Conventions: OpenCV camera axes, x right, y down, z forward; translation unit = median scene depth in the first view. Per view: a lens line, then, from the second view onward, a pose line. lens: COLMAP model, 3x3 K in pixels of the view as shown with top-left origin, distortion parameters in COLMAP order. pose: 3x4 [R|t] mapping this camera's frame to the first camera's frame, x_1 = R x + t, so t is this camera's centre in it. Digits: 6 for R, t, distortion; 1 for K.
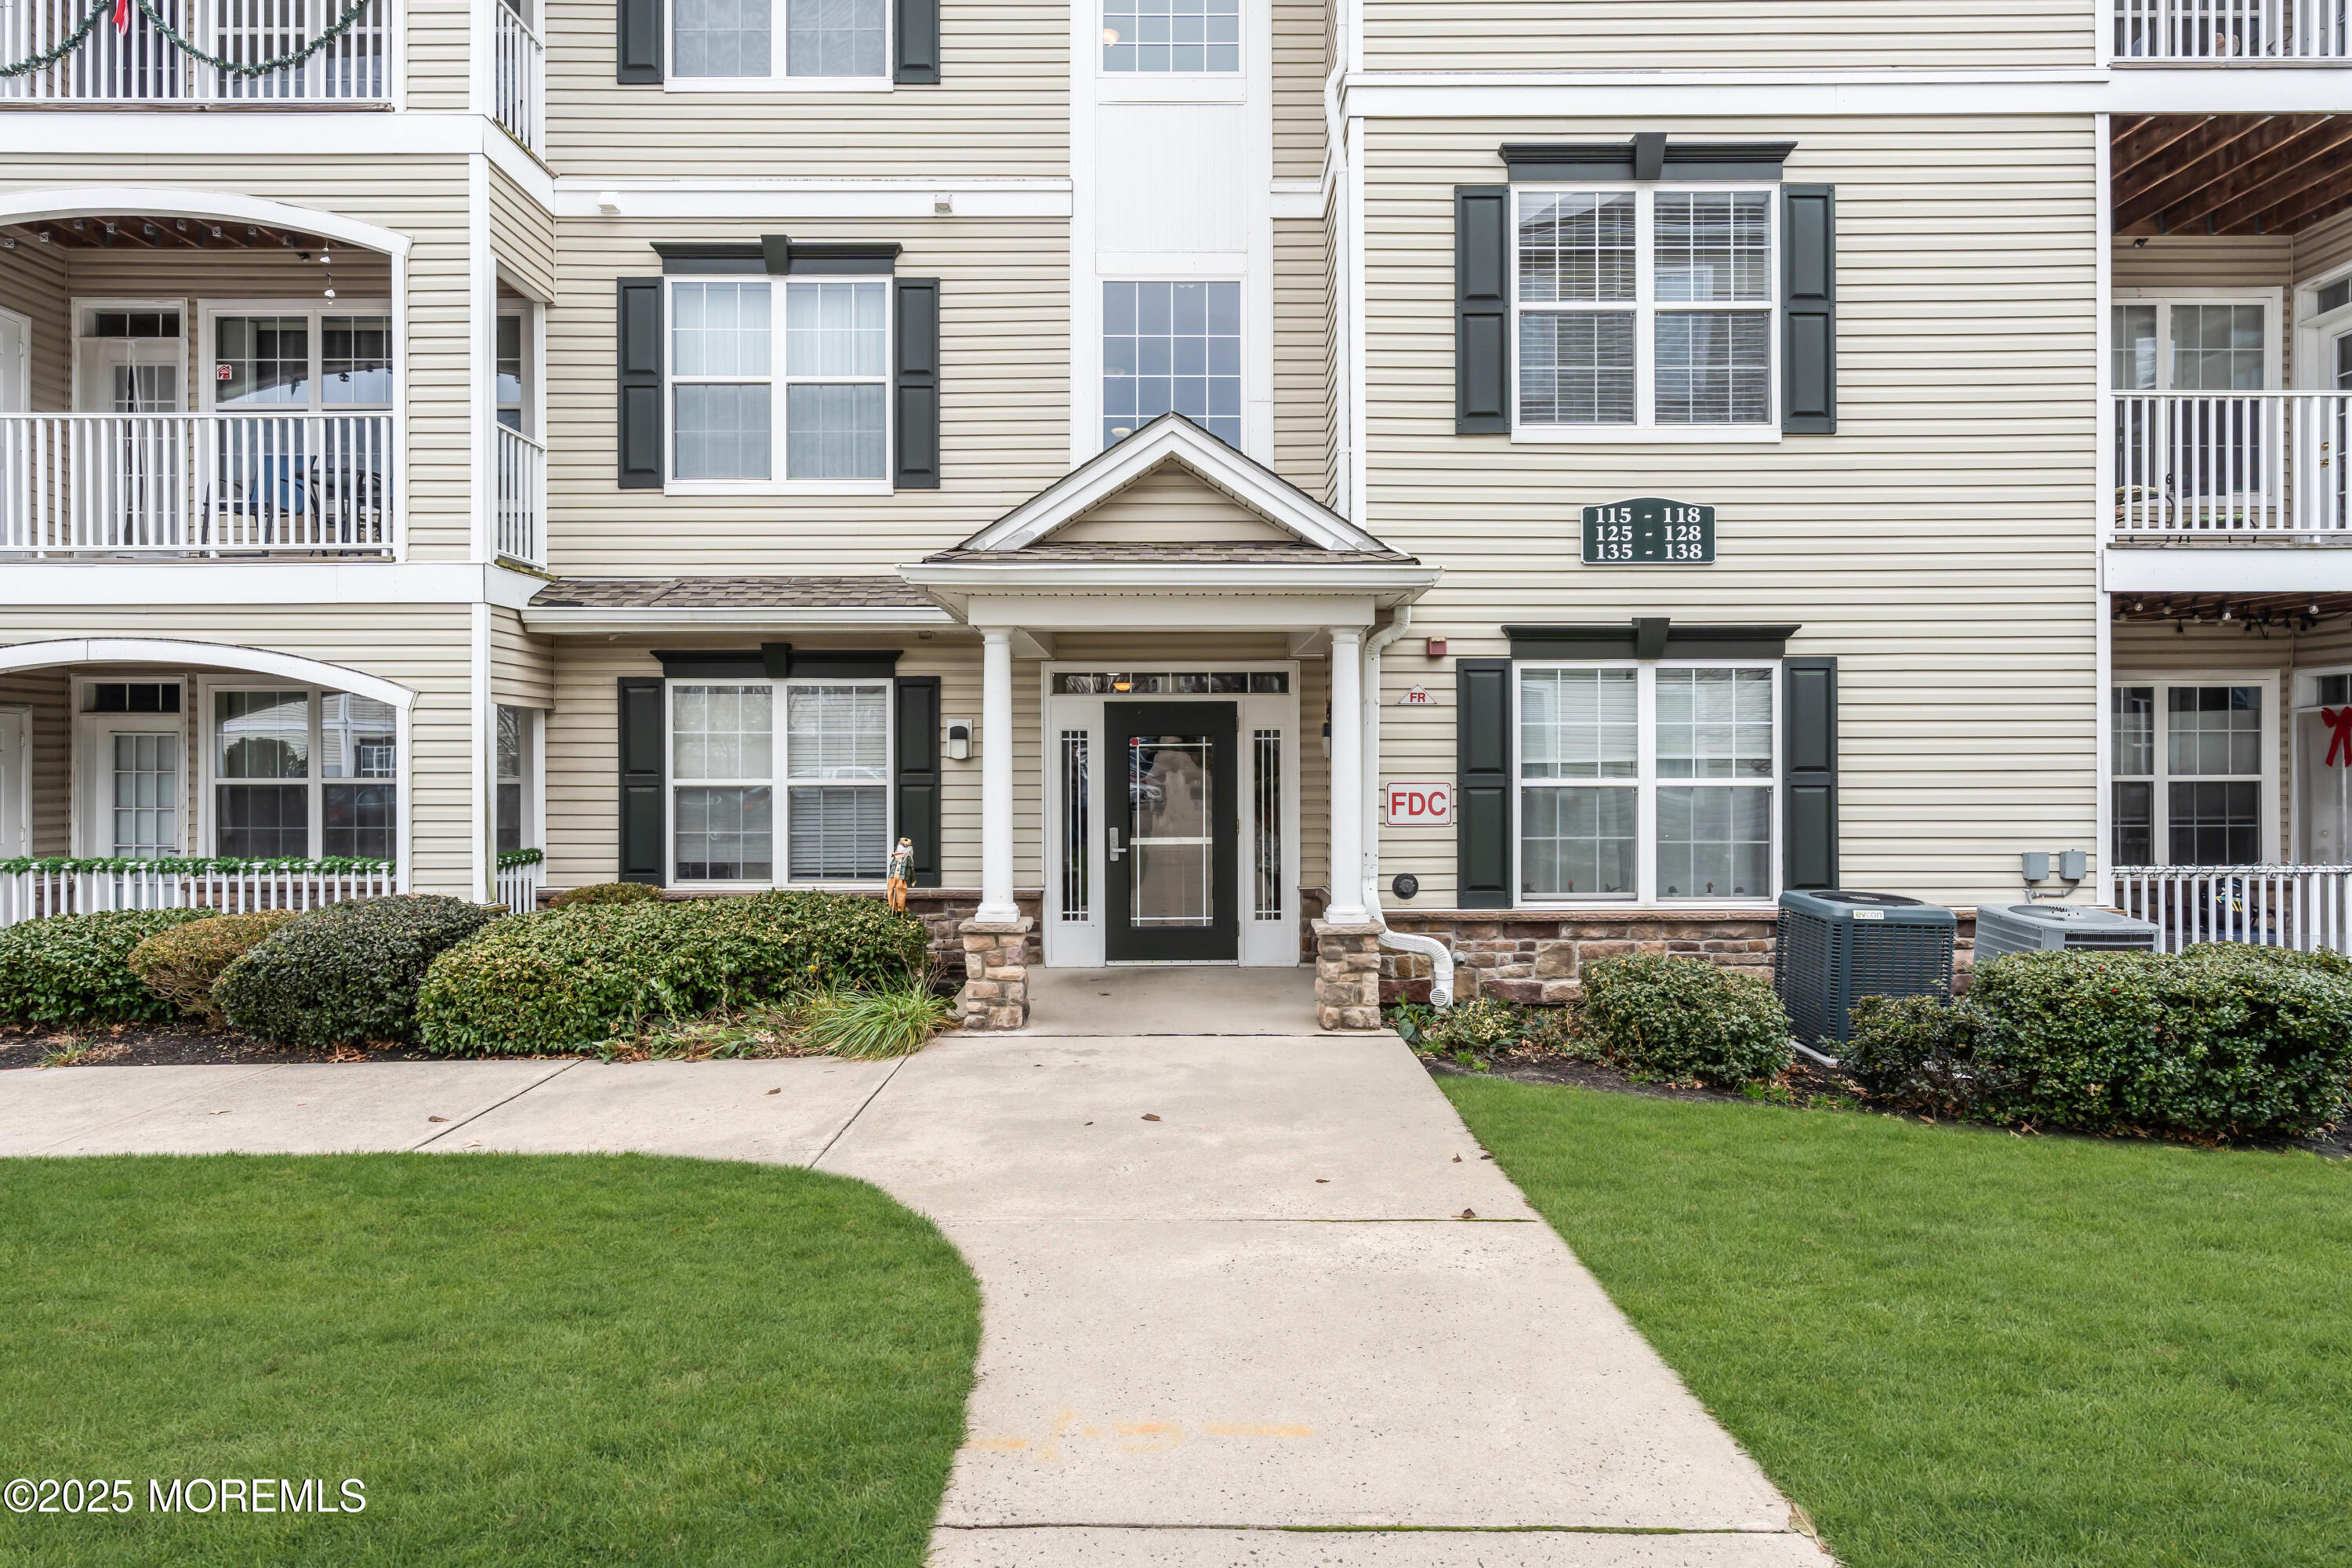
lens RADIAL K [[1249.3, 0, 1176.0], [0, 1249.3, 784.0], [0, 0, 1]] dist [0.000122, 0.000519]
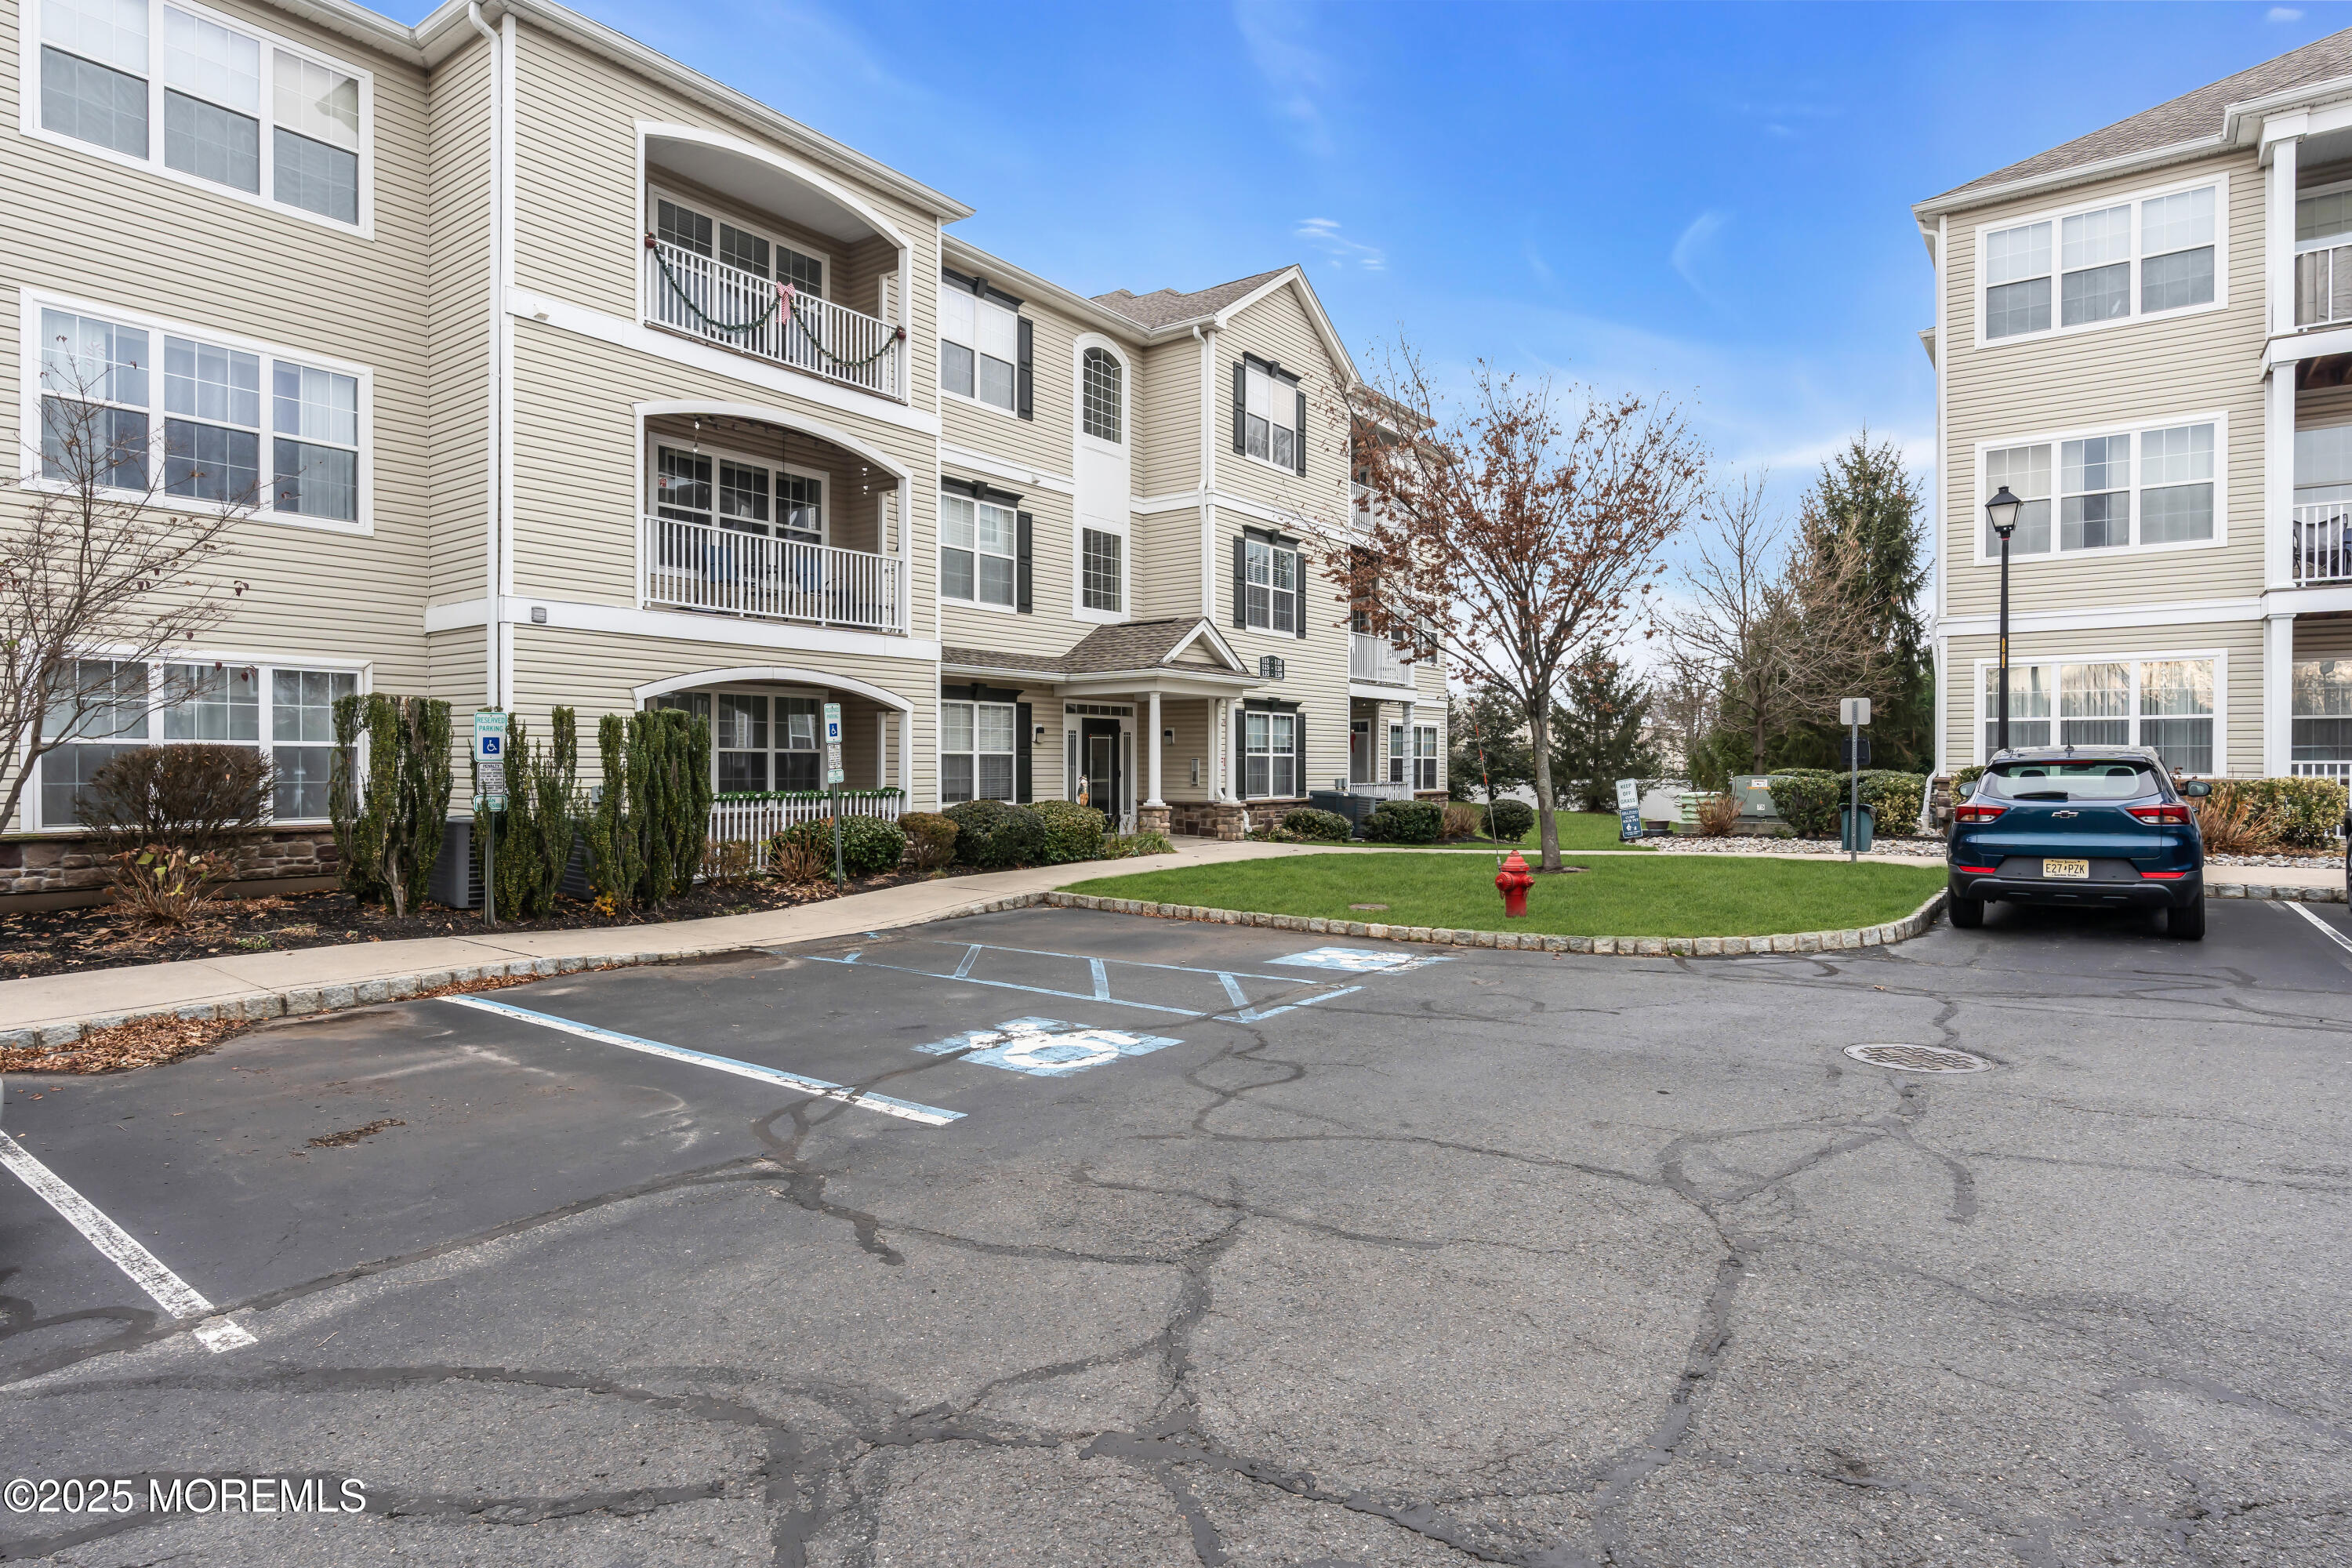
lens RADIAL K [[1249.3, 0, 1176.0], [0, 1249.3, 784.0], [0, 0, 1]] dist [0.000122, 0.000519]
pose [[0.595199, -0.010540, 0.803509, -1.763351], [0.009241, 0.999938, 0.006271, 0.038943], [-0.803525, 0.003693, 0.595260, -0.449496]]
